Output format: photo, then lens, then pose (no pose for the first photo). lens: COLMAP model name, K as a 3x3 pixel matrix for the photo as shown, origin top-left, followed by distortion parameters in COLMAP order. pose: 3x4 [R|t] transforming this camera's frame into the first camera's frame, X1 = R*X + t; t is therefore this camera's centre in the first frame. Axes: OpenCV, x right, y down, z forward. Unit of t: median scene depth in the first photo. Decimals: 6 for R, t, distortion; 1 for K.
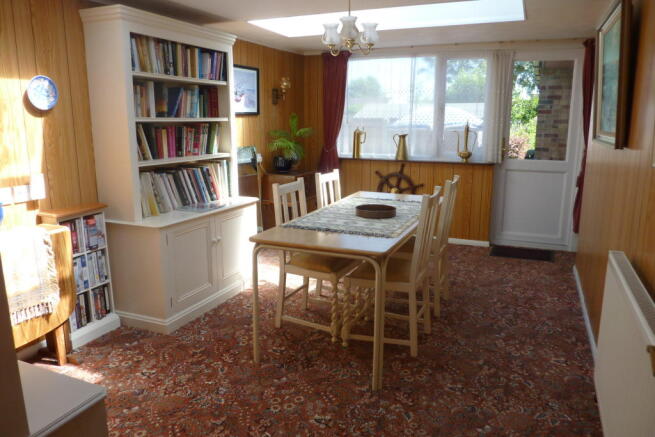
lens RADIAL K [[484.1, 0, 328.4], [0, 484.1, 219.4], [0, 0, 1]] dist [-0.034376, 0.001710]
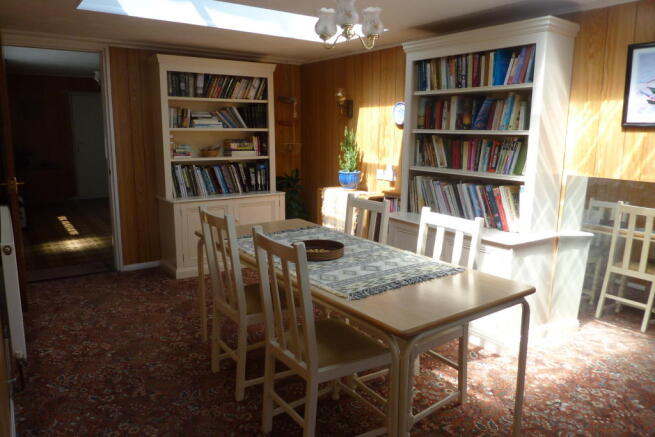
lens RADIAL K [[484.1, 0, 328.8], [0, 484.1, 215.6], [0, 0, 1]] dist [-0.034376, 0.001710]
pose [[-0.533622, 0.139008, -0.834221, 0.709105], [-0.182786, 0.944129, 0.274244, -0.276128], [0.825734, 0.298826, -0.478399, 1.347840]]
